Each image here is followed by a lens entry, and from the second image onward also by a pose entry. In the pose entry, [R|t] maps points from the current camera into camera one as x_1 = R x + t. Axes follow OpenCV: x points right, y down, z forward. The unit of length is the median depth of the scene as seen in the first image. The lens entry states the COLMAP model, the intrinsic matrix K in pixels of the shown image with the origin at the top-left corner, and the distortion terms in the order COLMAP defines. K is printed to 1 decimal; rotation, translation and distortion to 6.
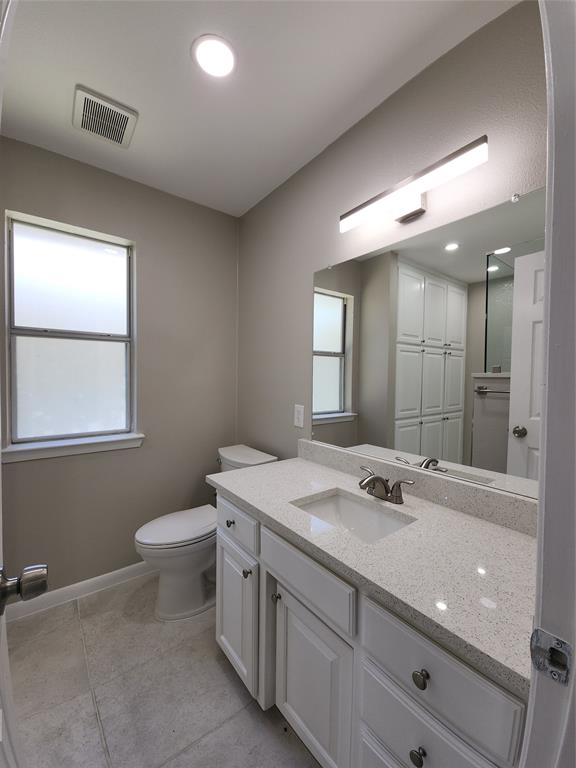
lens RADIAL K [[315.3, 0, 289.1], [0, 315.3, 381.0], [0, 0, 1]] dist [0.004528, -0.004831]
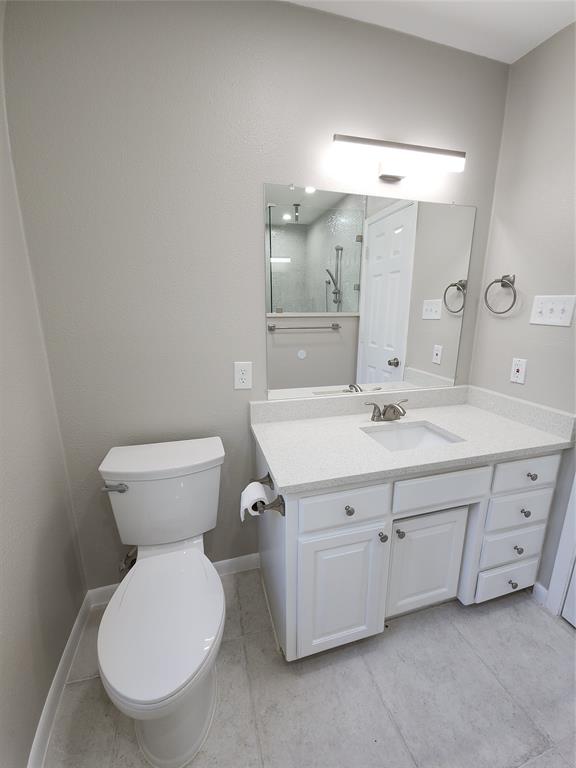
lens RADIAL K [[315.3, 0, 288.9], [0, 315.3, 383.0], [0, 0, 1]] dist [0.004528, -0.004831]
pose [[0.375137, -0.220852, 0.900276, -0.940943], [0.023891, 0.973184, 0.228782, -0.073357], [-0.926661, -0.064316, 0.370354, 0.877108]]
